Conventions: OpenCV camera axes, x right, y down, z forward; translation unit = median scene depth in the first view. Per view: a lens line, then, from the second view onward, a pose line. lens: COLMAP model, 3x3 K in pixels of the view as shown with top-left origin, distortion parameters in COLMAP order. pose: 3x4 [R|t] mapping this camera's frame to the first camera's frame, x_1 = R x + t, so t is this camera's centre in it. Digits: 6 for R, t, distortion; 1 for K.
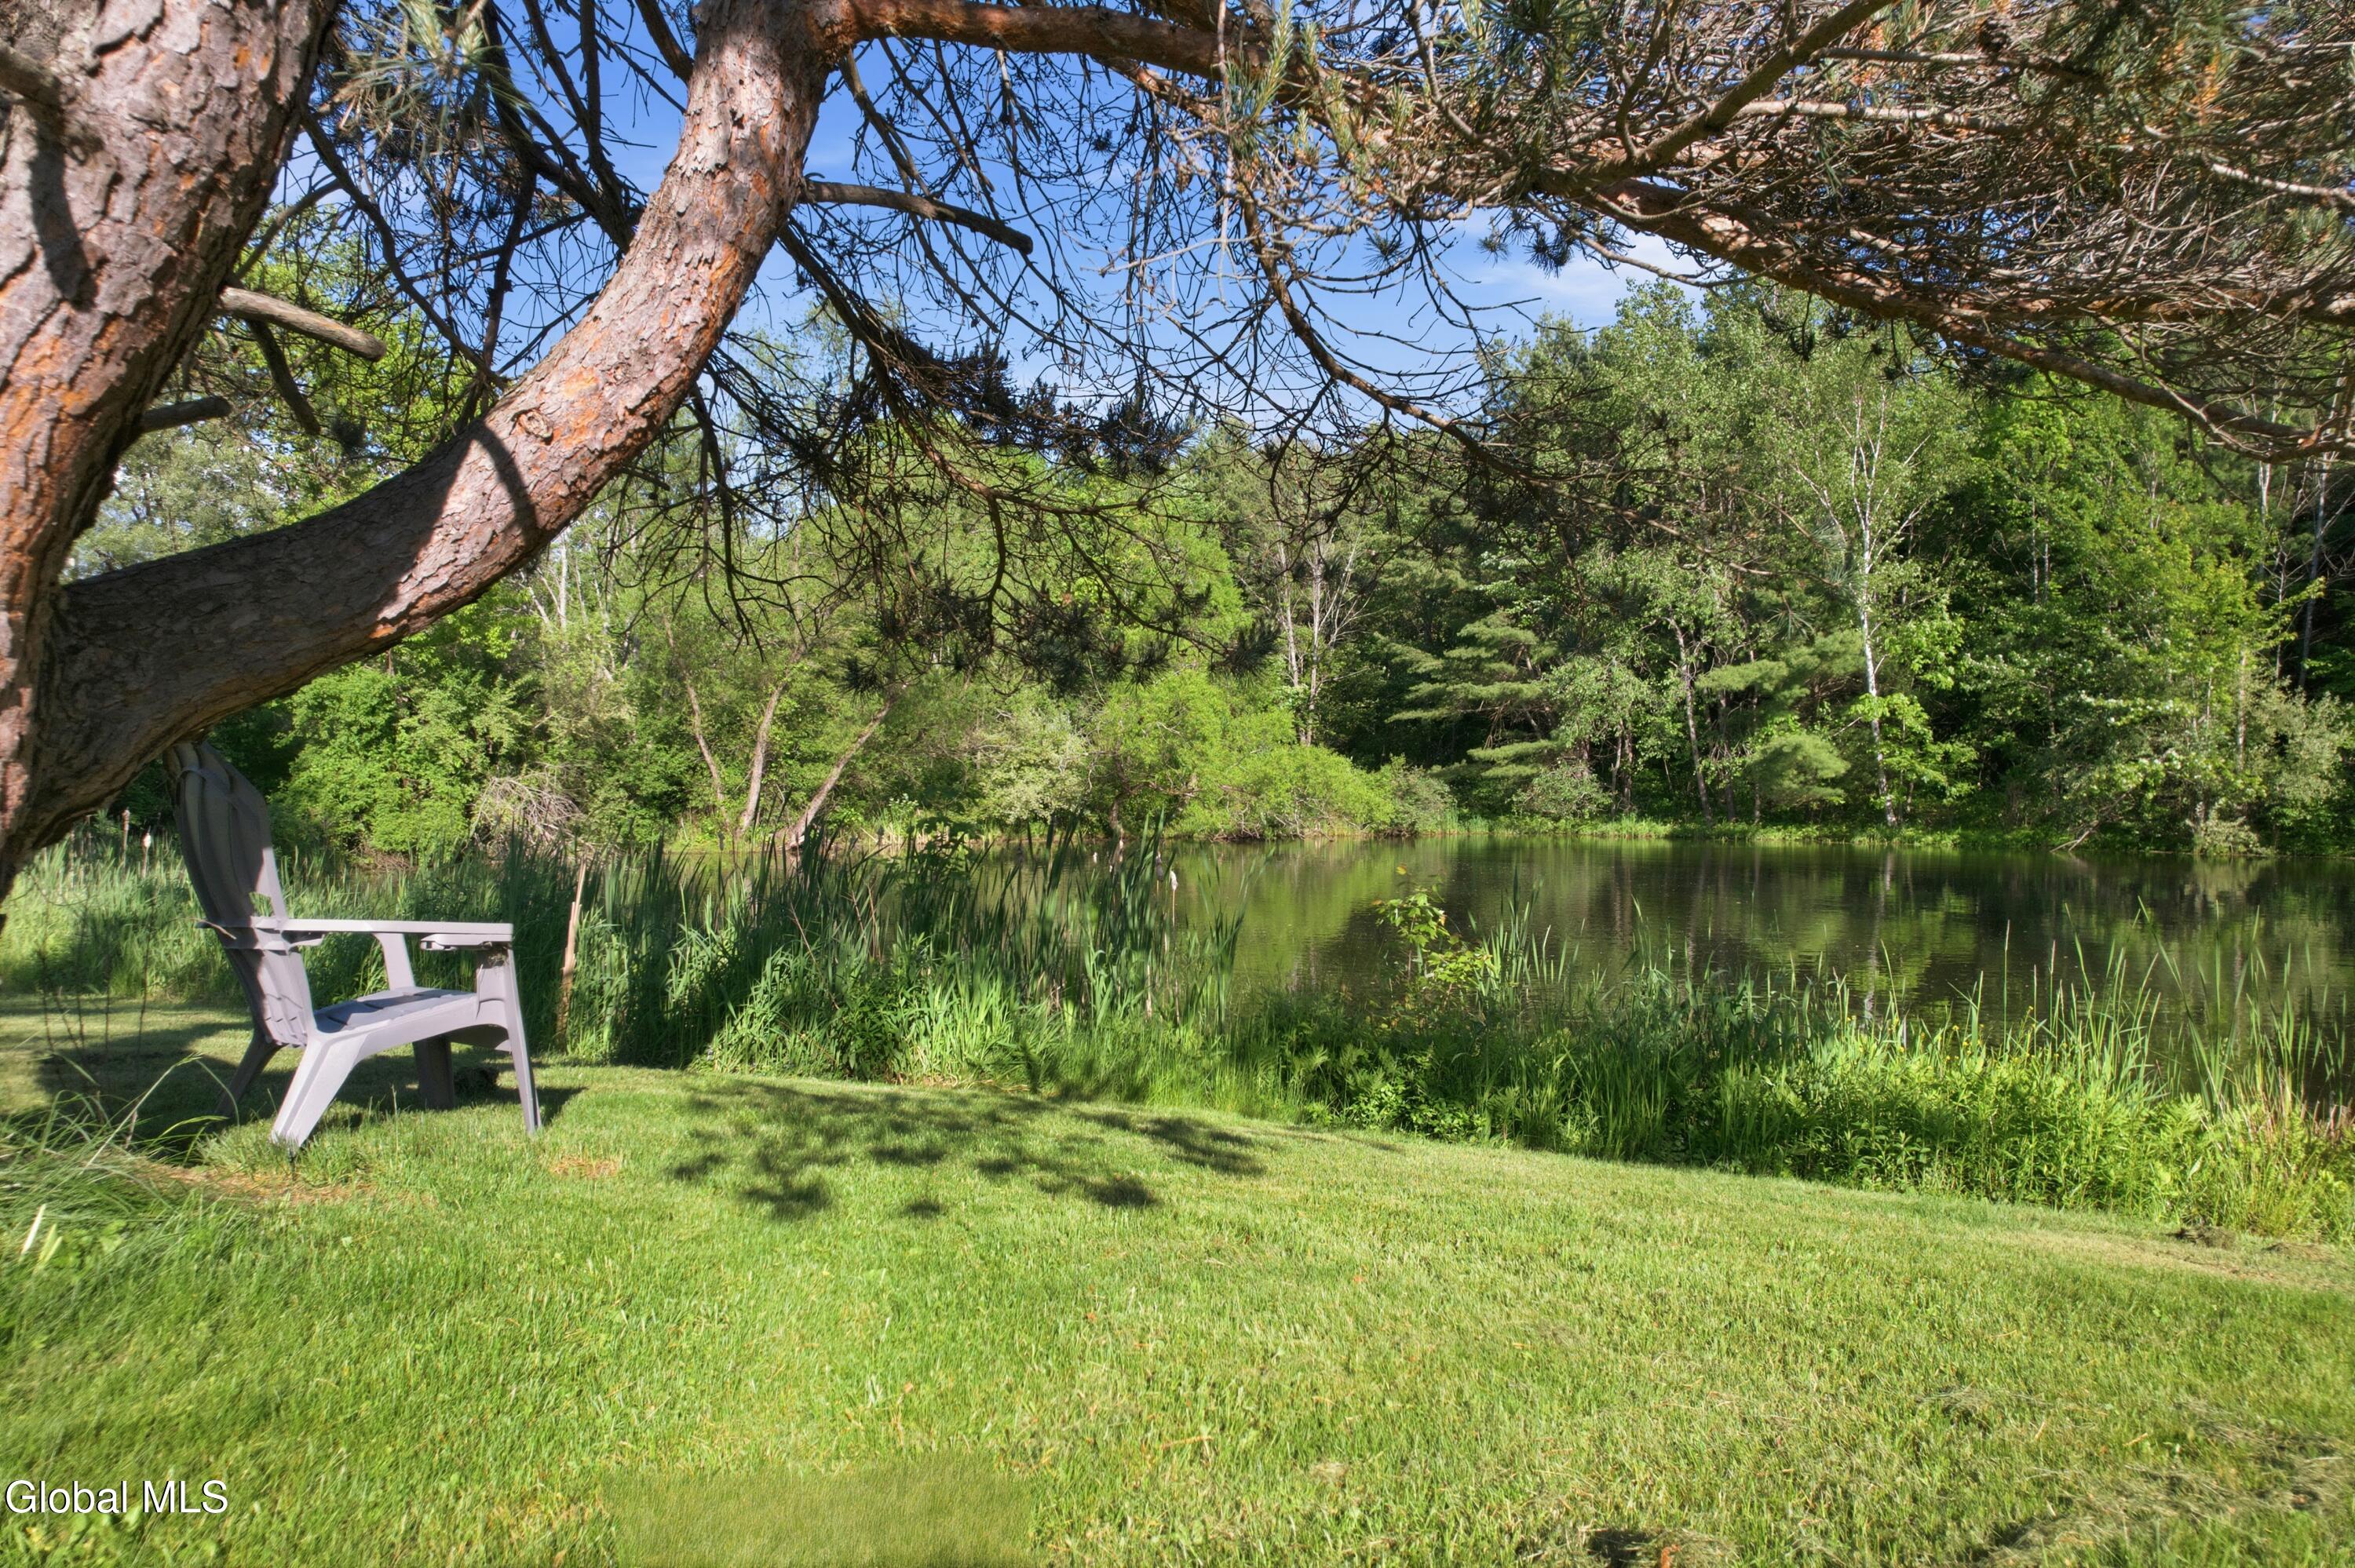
lens RADIAL K [[1510.8, 0, 1190.6], [0, 1510.8, 788.0], [0, 0, 1]] dist [-0.075525, 0.062903]
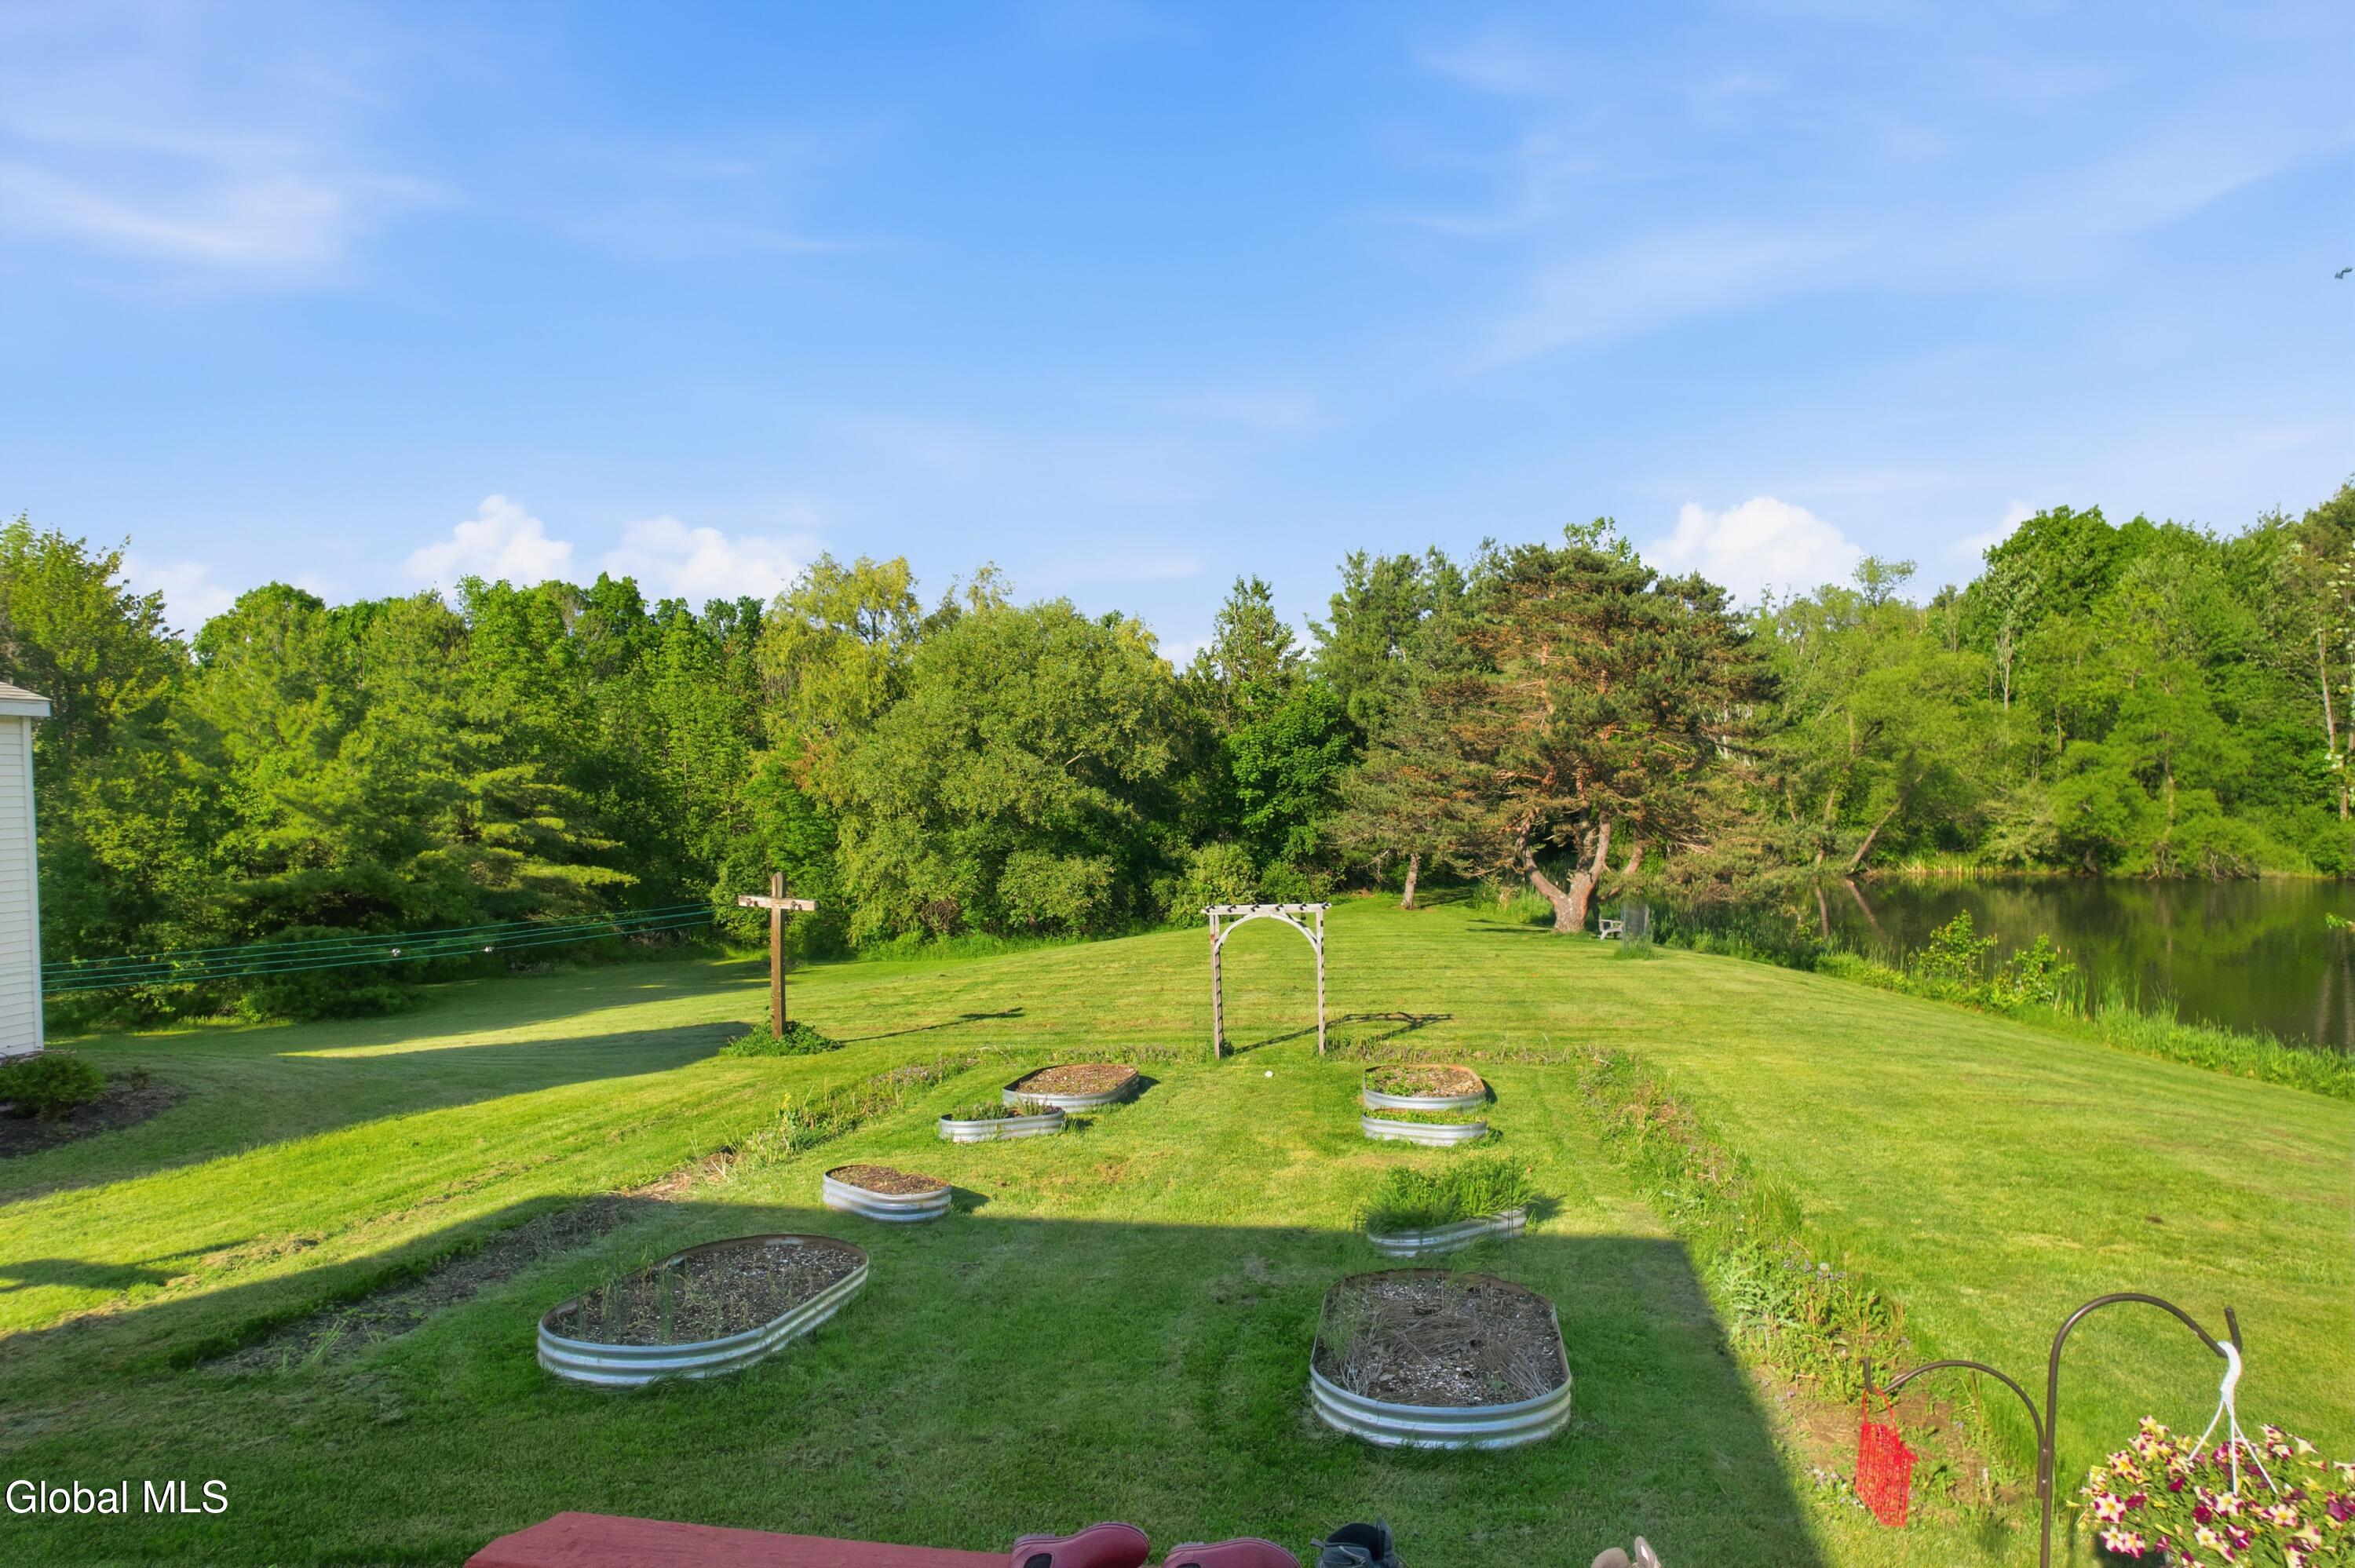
lens RADIAL K [[1510.8, 0, 1190.6], [0, 1510.8, 788.0], [0, 0, 1]] dist [-0.075525, 0.062903]
pose [[0.697702, 0.007963, -0.716344, 0.387940], [0.004292, 0.999874, 0.015296, -0.078919], [0.716375, -0.013747, 0.697580, -0.662646]]
